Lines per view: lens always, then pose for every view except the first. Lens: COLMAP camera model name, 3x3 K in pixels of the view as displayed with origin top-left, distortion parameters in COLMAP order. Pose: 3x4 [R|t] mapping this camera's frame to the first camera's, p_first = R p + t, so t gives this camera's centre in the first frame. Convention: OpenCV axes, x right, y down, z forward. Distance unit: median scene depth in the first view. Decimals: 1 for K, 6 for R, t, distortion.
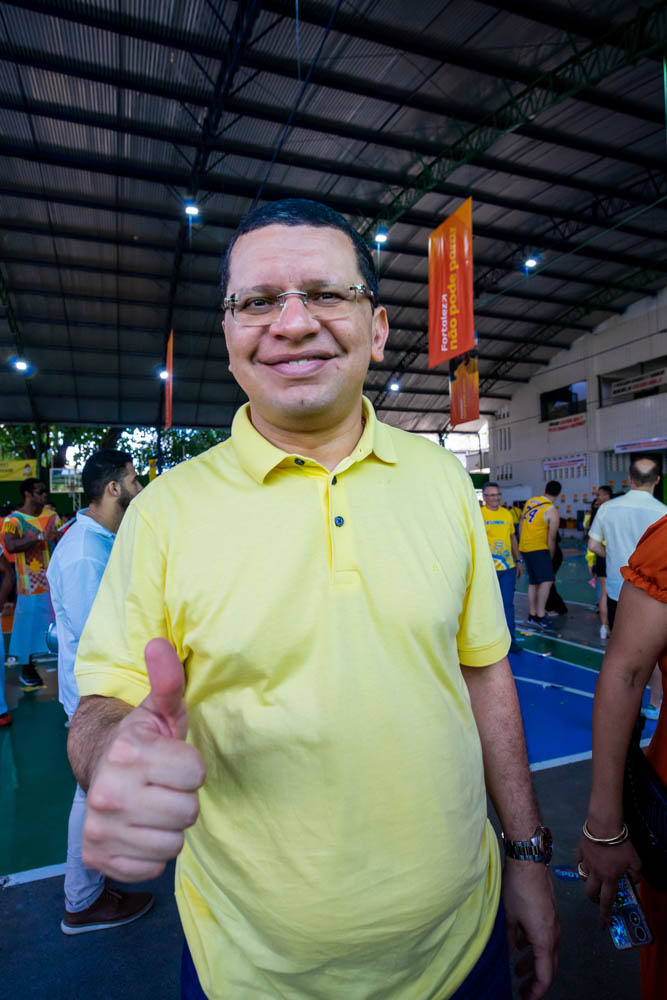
lens RADIAL K [[569.0, 0, 333.5], [0, 569.0, 500.0], [0, 0, 1]] dist [0.001808, 0.000358]
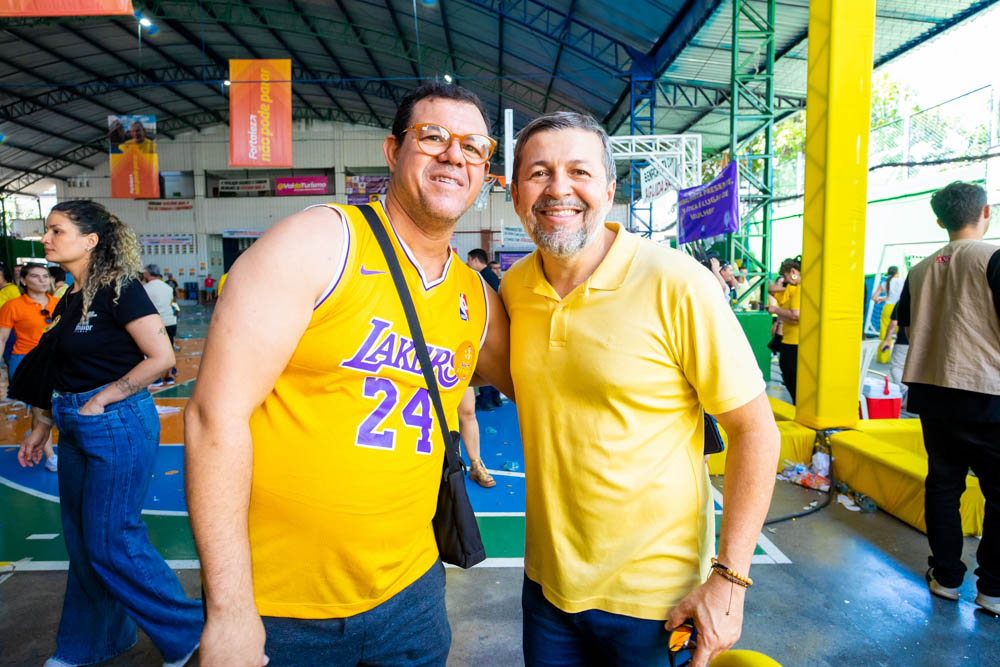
lens RADIAL K [[569.0, 0, 500.0], [0, 569.0, 333.5], [0, 0, 1]] dist [0.001808, 0.000358]
pose [[0.330905, -0.074508, 0.940718, -0.504115], [-0.016696, 0.996260, 0.084780, 0.013889], [-0.943516, -0.043760, 0.328423, -0.002805]]
